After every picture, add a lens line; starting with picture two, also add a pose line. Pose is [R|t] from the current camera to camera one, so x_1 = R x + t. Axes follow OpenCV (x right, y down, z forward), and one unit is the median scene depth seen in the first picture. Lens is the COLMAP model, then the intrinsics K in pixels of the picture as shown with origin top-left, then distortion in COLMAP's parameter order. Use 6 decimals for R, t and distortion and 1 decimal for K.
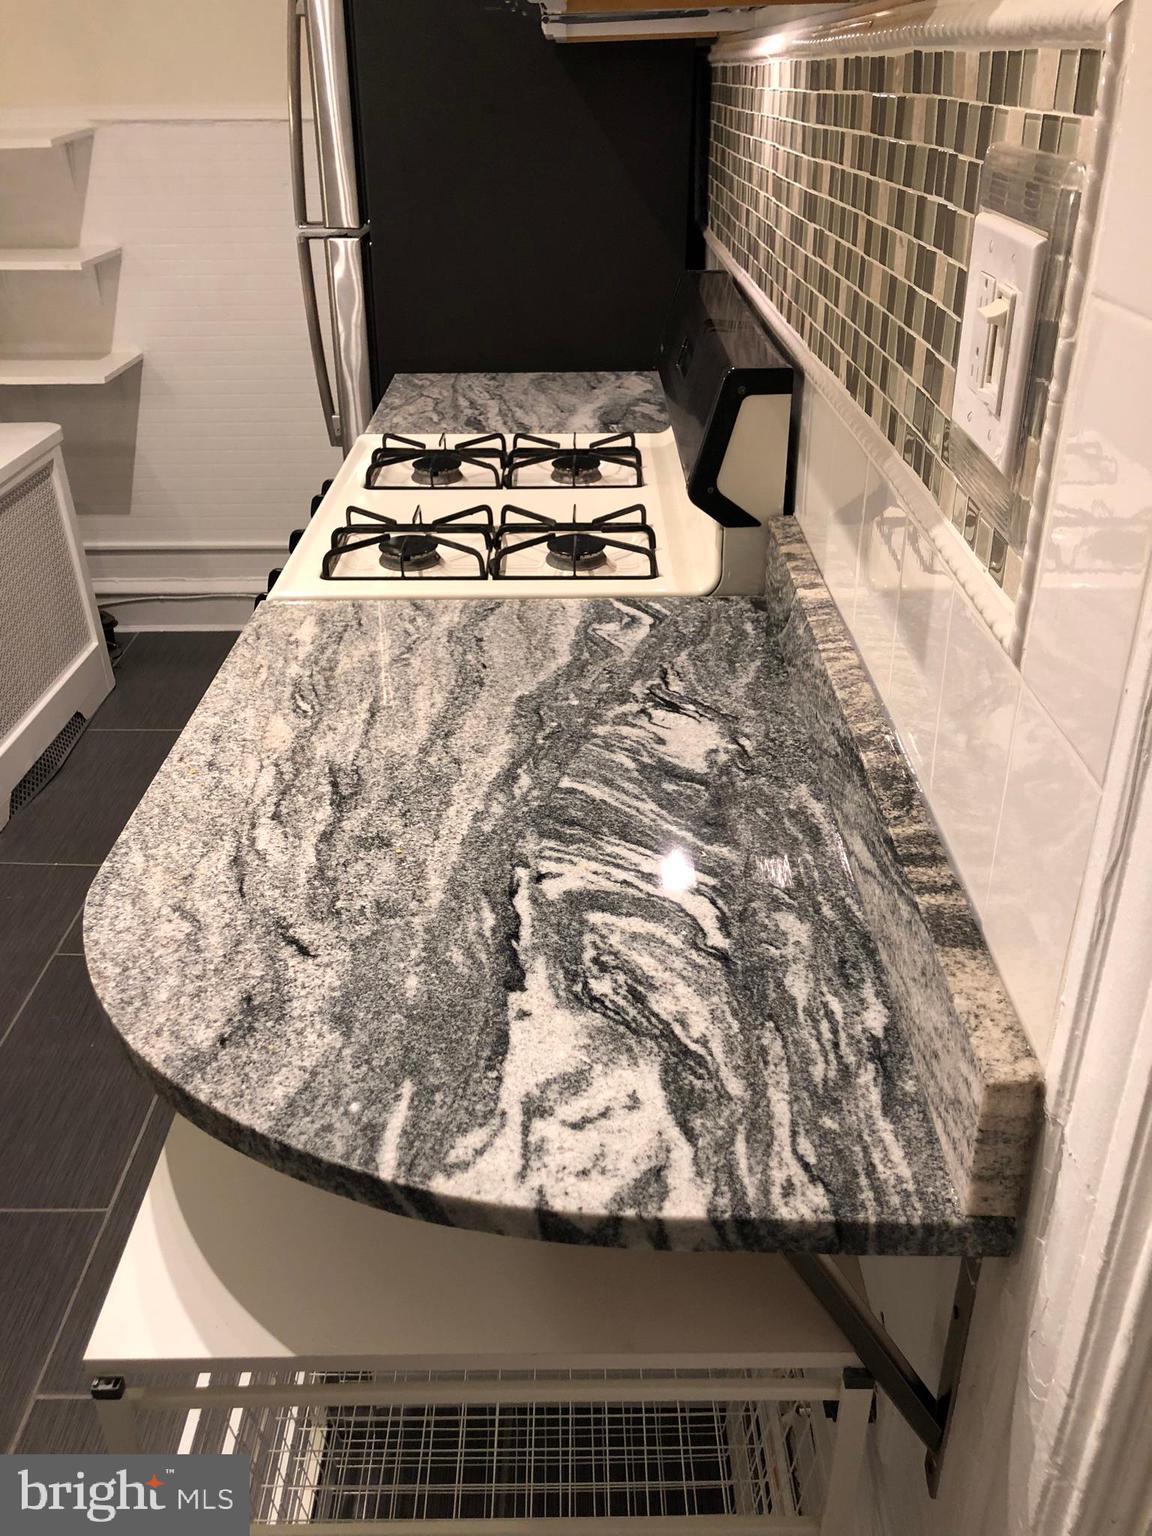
lens RADIAL K [[1265.7, 0, 567.6], [0, 1265.7, 761.2], [0, 0, 1]] dist [0.086292, -0.192511]
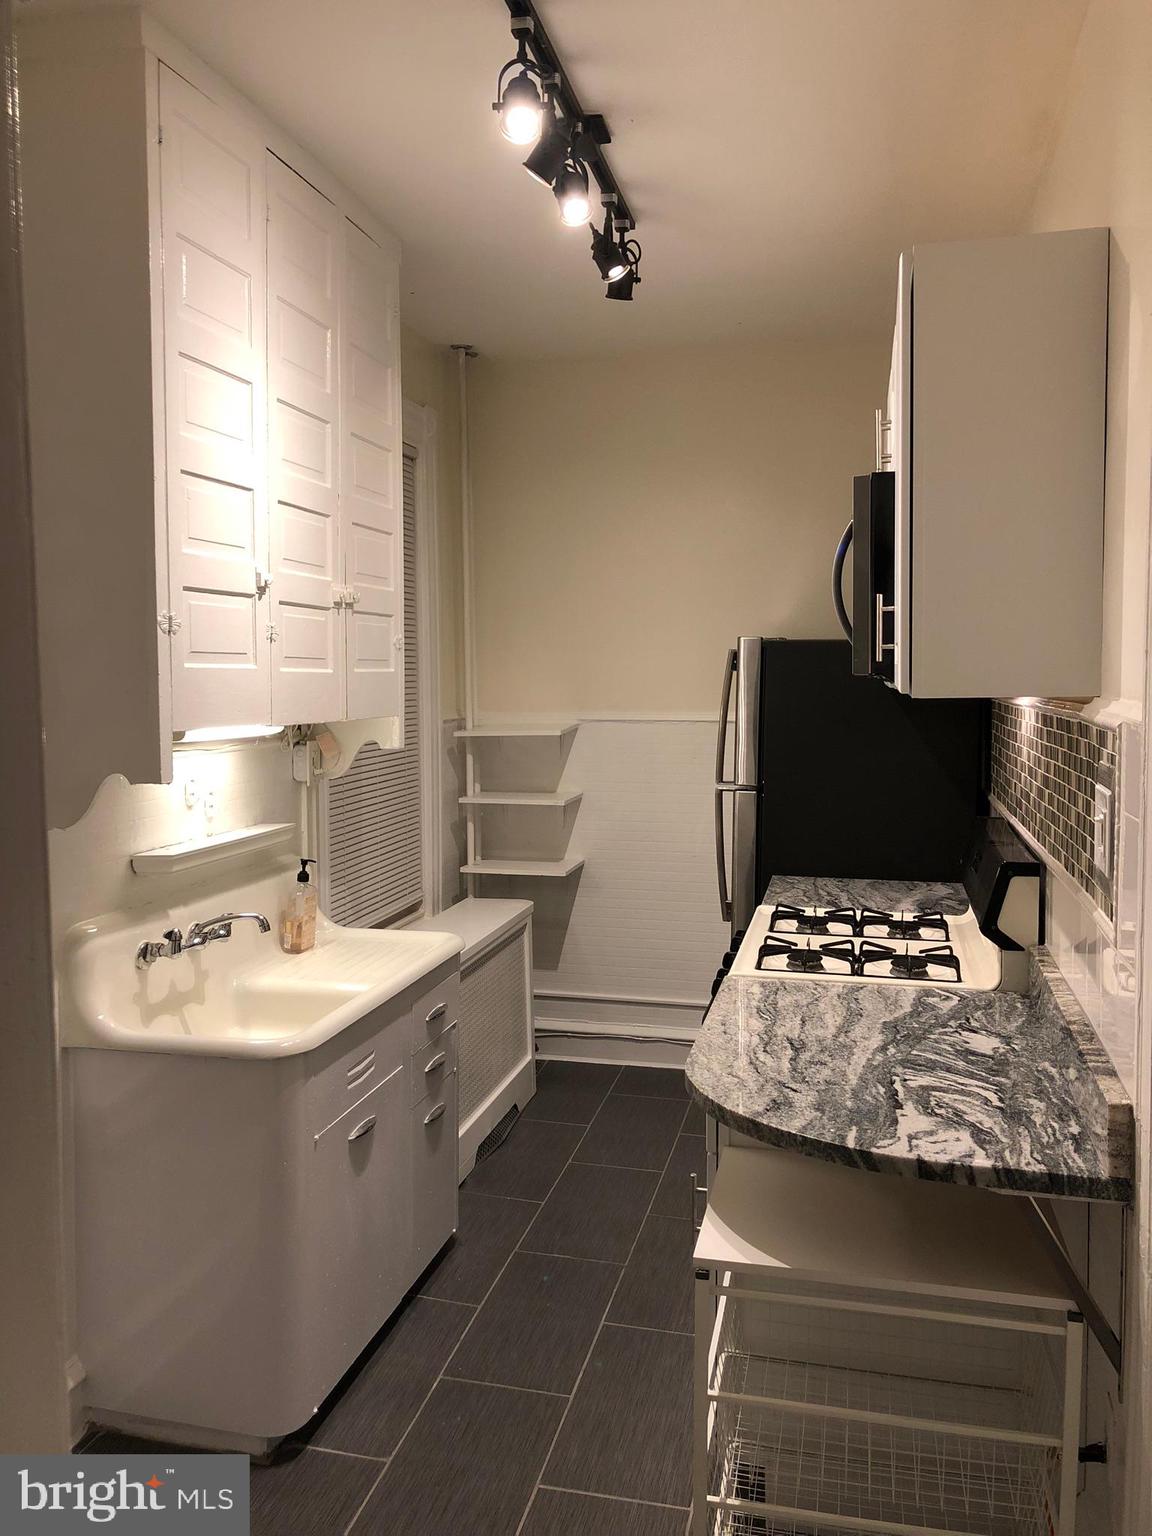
lens RADIAL K [[1265.7, 0, 567.6], [0, 1265.7, 761.2], [0, 0, 1]] dist [0.086292, -0.192511]
pose [[0.974427, 0.027984, -0.222956, -0.099366], [-0.116225, 0.911948, -0.393500, 0.454584], [0.192313, 0.409350, 0.891879, -1.041262]]
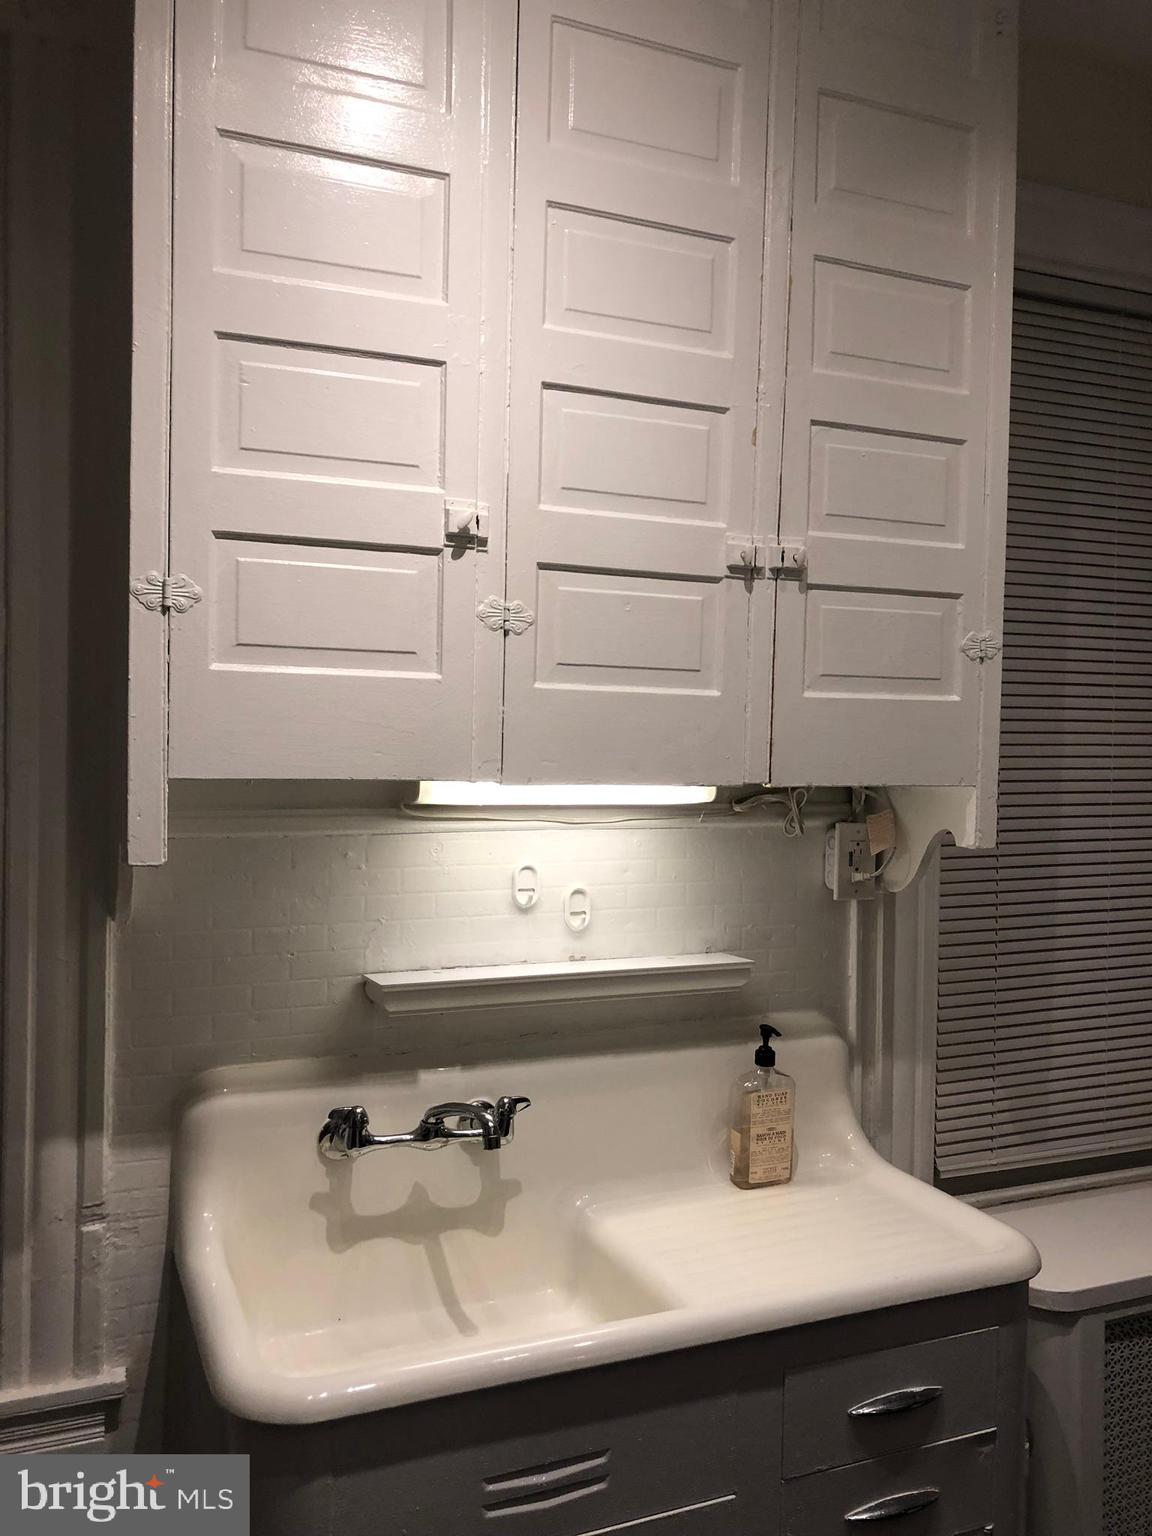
lens RADIAL K [[1265.7, 0, 567.6], [0, 1265.7, 761.2], [0, 0, 1]] dist [0.086292, -0.192511]
pose [[0.407409, 0.041973, -0.912281, 0.126116], [-0.452476, 0.876990, -0.161719, -0.557306], [0.793274, 0.478671, 0.376285, 0.972988]]
